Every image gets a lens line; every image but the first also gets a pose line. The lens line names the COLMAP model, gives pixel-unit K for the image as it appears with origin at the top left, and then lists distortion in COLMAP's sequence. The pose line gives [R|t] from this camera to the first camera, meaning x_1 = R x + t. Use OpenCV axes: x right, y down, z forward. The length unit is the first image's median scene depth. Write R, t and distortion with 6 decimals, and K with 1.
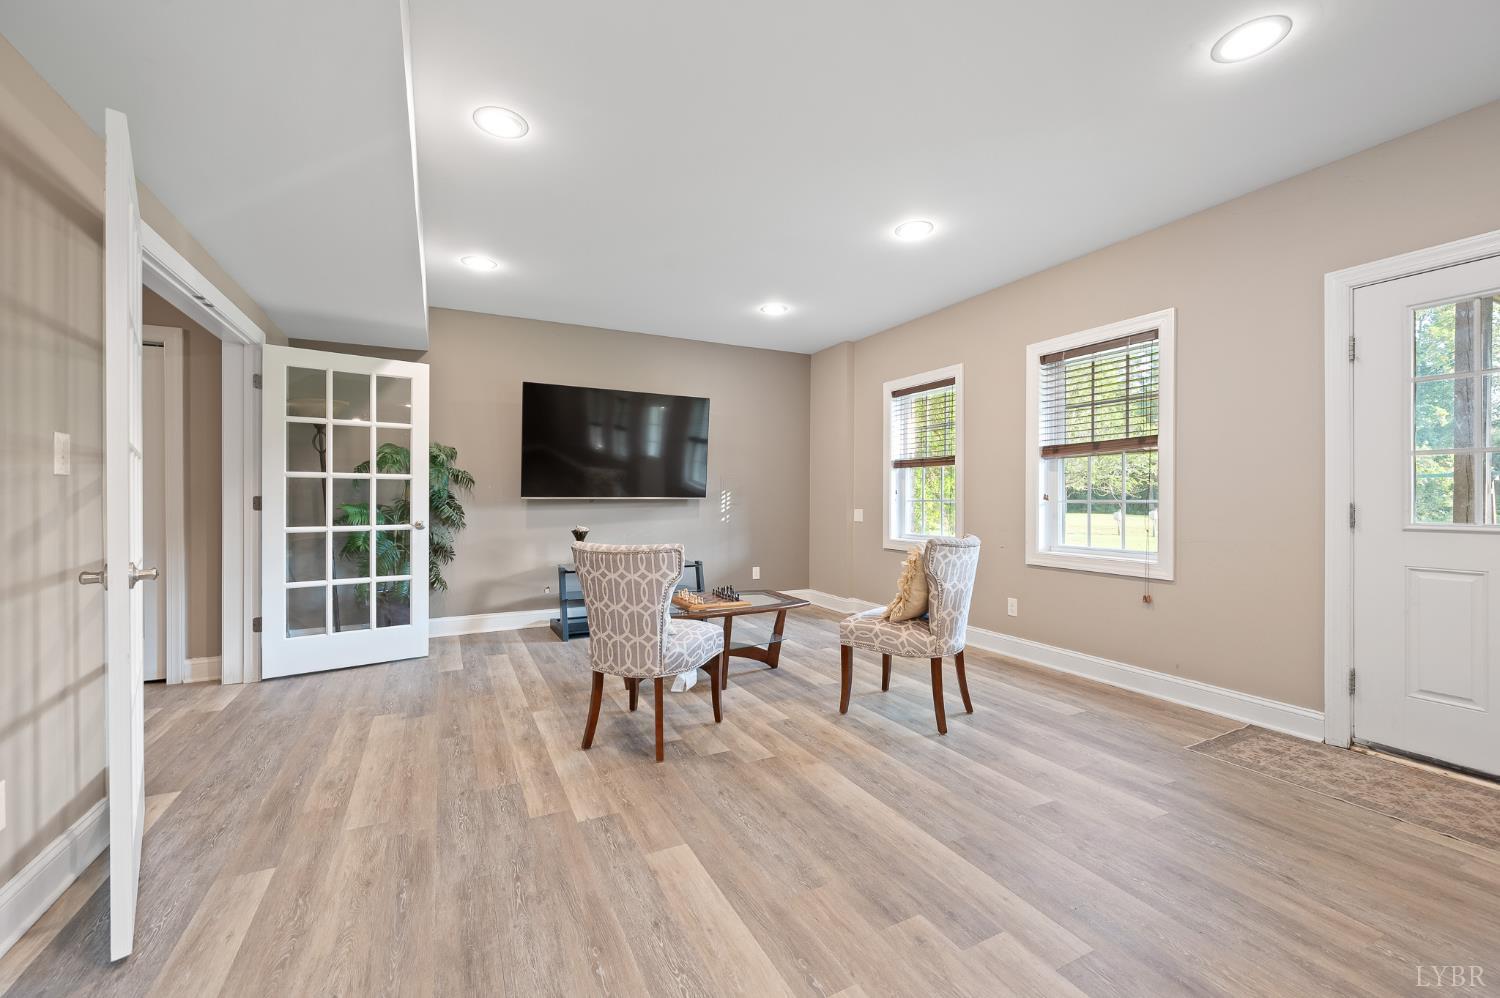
lens RADIAL K [[609.3, 0, 757.0], [0, 609.3, 496.4], [0, 0, 1]] dist [0.002329, 0.000175]
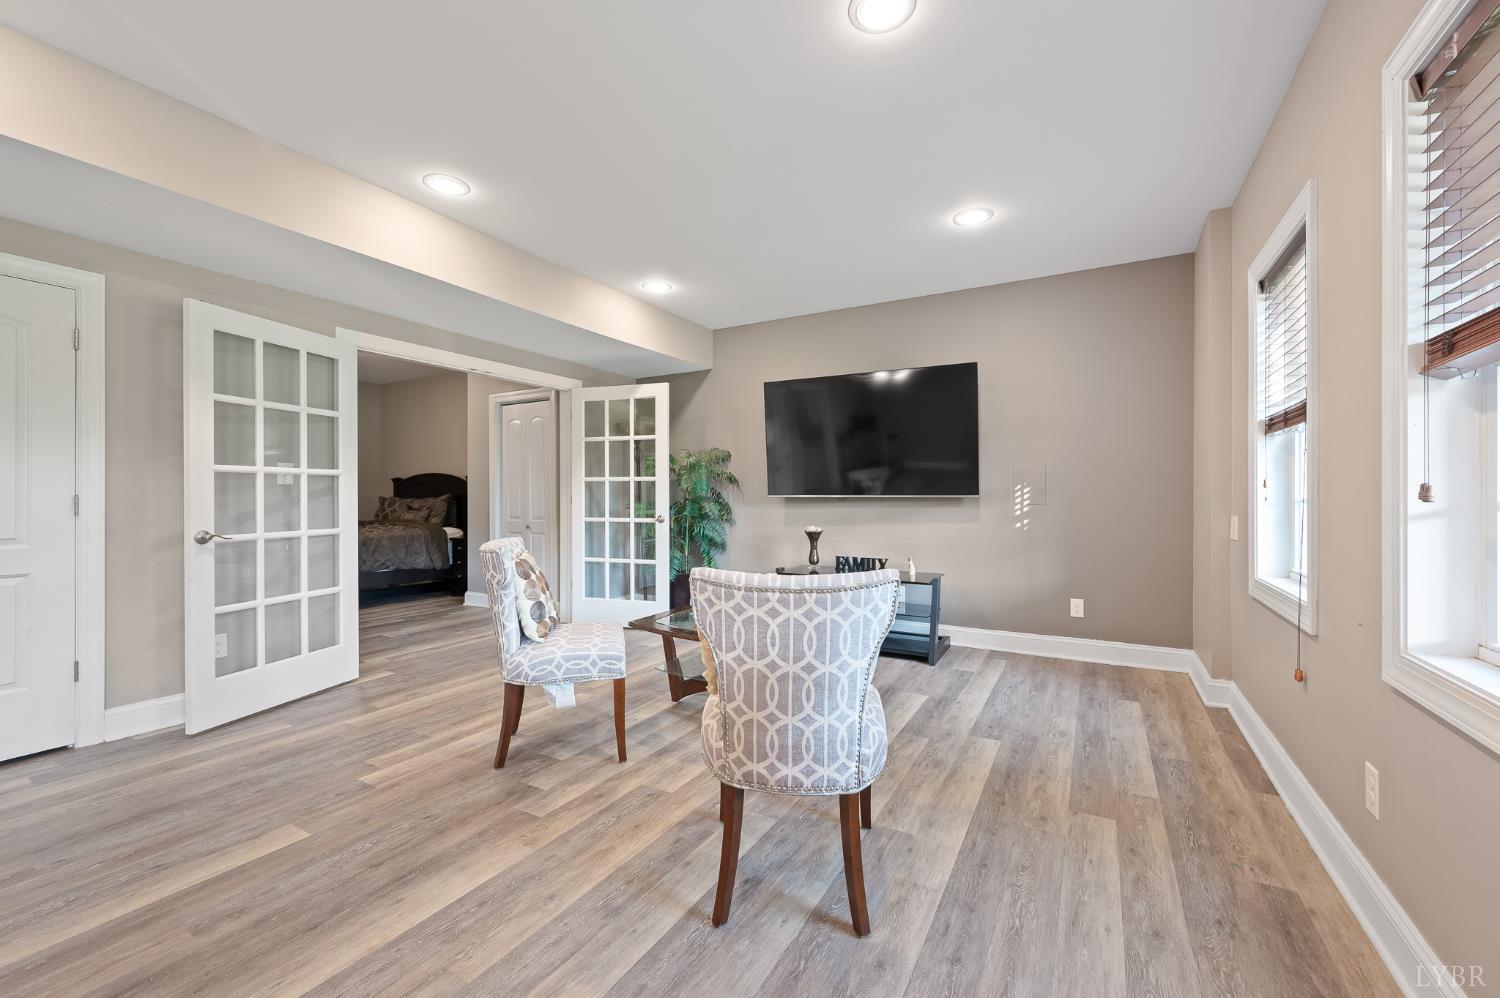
lens RADIAL K [[609.3, 0, 747.8], [0, 609.3, 492.7], [0, 0, 1]] dist [0.002329, 0.000175]
pose [[0.545366, -0.005367, -0.838181, 0.618235], [0.003853, 0.999985, -0.003896, 0.000775], [0.838189, -0.001105, 0.545379, 0.569380]]
